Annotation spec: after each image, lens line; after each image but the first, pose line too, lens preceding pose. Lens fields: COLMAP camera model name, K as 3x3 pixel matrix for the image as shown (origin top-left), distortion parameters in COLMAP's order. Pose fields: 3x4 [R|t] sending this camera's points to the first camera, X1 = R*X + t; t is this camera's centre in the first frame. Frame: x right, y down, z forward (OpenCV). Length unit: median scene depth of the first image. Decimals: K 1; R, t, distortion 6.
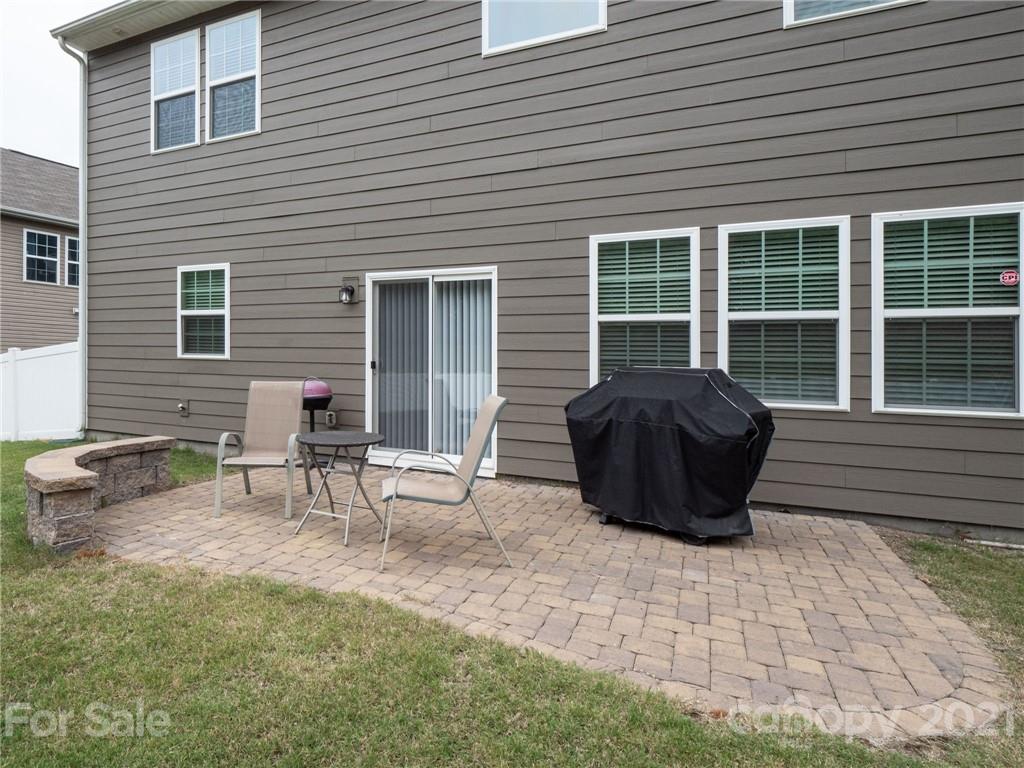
lens RADIAL K [[709.6, 0, 512.0], [0, 709.6, 384.0], [0, 0, 1]] dist [-0.000344, -0.003890]
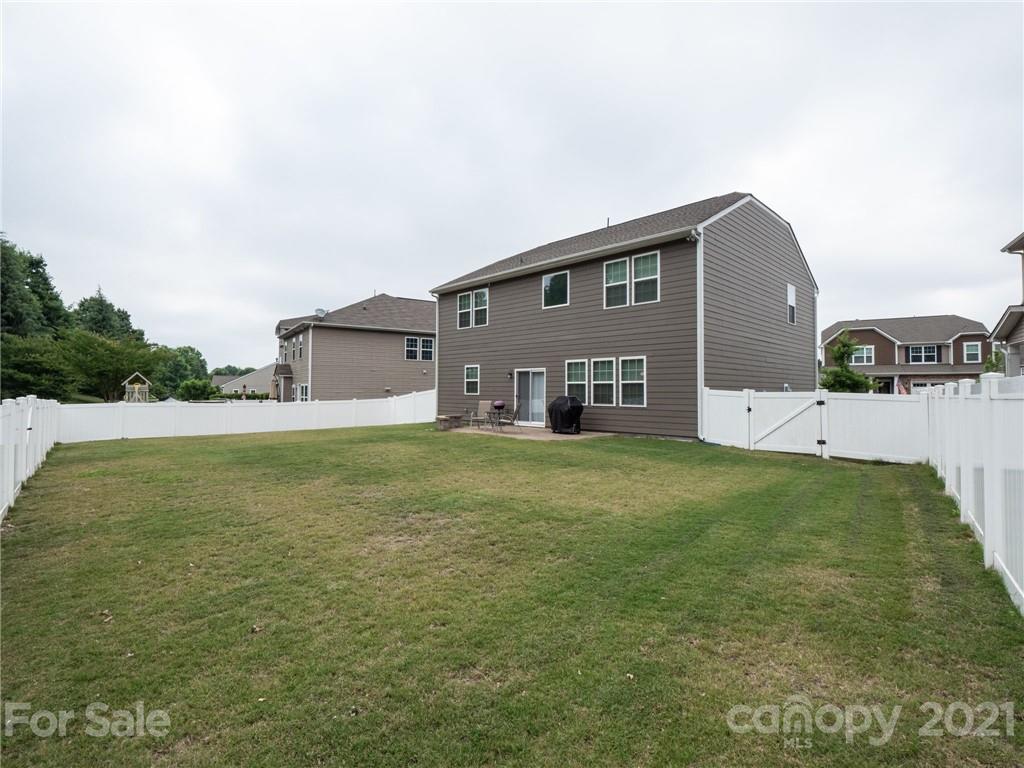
lens RADIAL K [[500.4, 0, 516.8], [0, 500.4, 378.9], [0, 0, 1]] dist [0.000263, -0.000604]
pose [[0.940165, -0.021780, -0.340021, 0.650347], [0.001200, 0.998160, -0.060620, 0.037604], [0.340716, 0.056585, 0.938462, -1.307706]]
